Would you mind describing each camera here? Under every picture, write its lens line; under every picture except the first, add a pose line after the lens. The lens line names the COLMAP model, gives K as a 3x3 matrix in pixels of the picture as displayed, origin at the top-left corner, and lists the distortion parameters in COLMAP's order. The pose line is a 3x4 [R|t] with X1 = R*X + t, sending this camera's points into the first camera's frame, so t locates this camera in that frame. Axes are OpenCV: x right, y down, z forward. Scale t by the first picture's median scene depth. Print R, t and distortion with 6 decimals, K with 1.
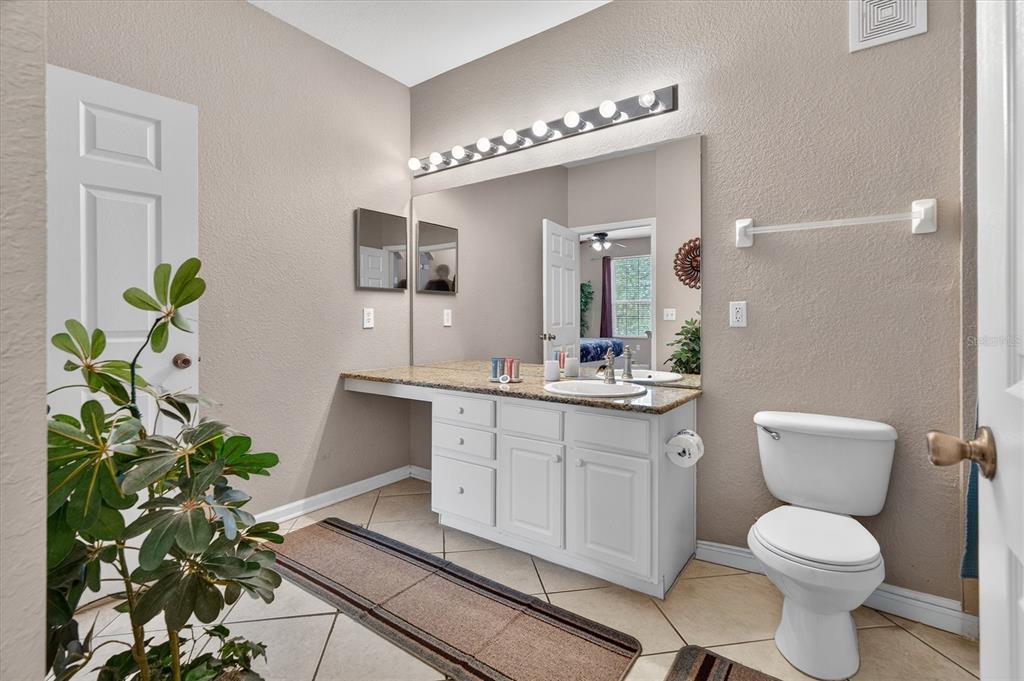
lens RADIAL K [[459.6, 0, 508.2], [0, 459.6, 330.8], [0, 0, 1]] dist [-0.001321, 0.000730]
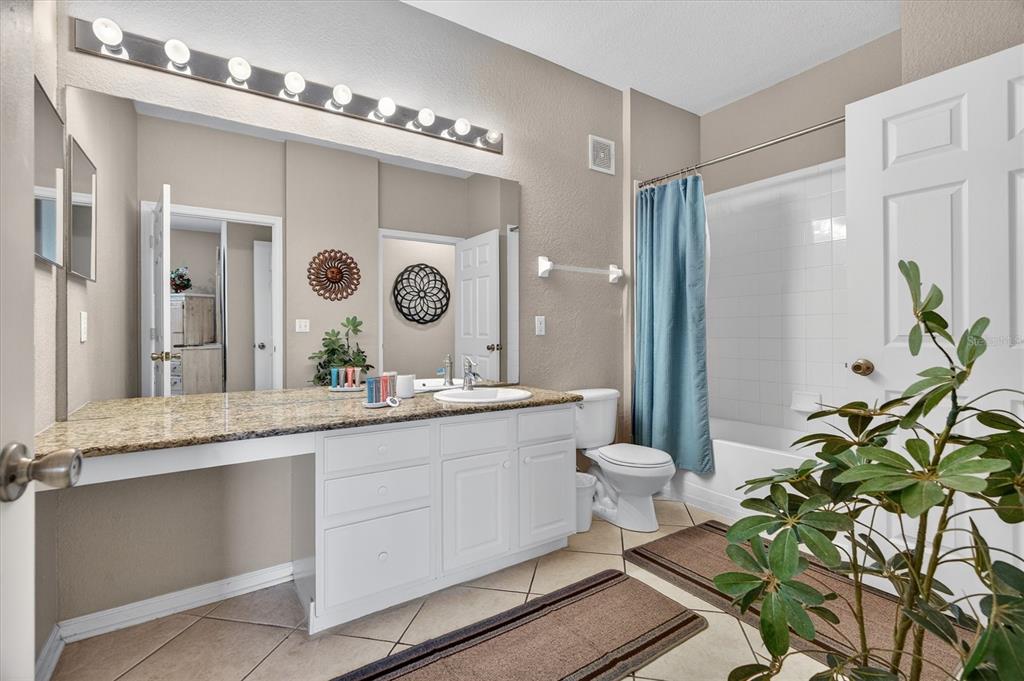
lens RADIAL K [[461.8, 0, 512.0], [0, 461.8, 340.5], [0, 0, 1]] dist [0.000341, 0.000320]
pose [[0.364509, -0.017815, 0.931029, -0.791702], [0.026277, 0.999616, 0.008840, -0.006691], [-0.930829, 0.021242, 0.364837, 0.571755]]
